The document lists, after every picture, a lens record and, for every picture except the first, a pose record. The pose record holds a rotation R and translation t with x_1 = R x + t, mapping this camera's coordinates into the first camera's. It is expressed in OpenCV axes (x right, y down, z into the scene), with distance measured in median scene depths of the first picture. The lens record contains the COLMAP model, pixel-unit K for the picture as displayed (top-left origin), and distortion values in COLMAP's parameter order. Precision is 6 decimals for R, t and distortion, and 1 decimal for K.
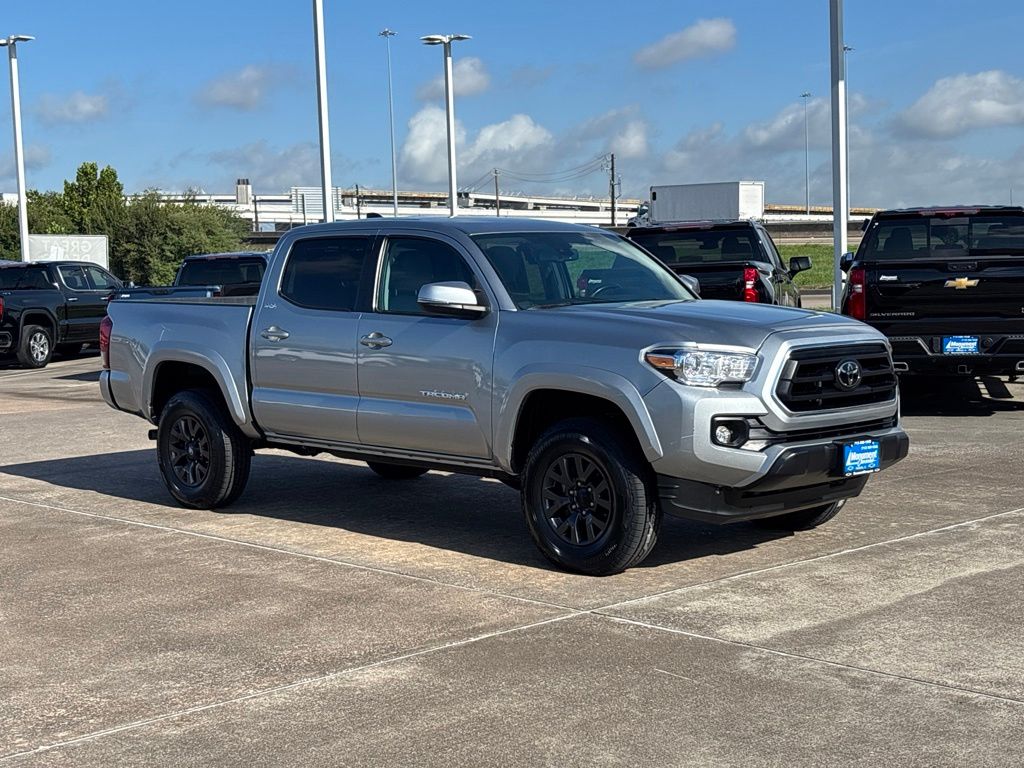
lens RADIAL K [[1543.1, 0, 509.7], [0, 1543.1, 358.6], [0, 0, 1]] dist [0.198023, -0.751858]
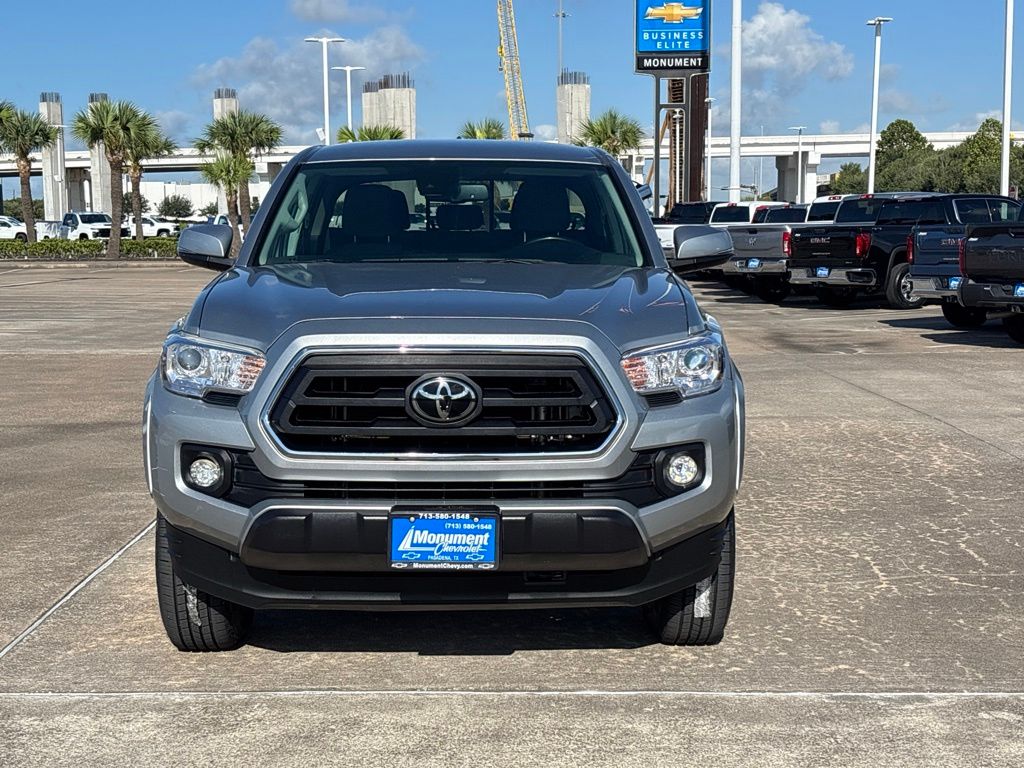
lens RADIAL K [[1543.1, 0, 509.7], [0, 1543.1, 358.6], [0, 0, 1]] dist [0.198023, -0.751858]
pose [[0.706924, 0.083166, -0.702383, 0.651616], [-0.052203, 0.996489, 0.065449, -0.046155], [0.705361, -0.009601, 0.708783, 0.593581]]
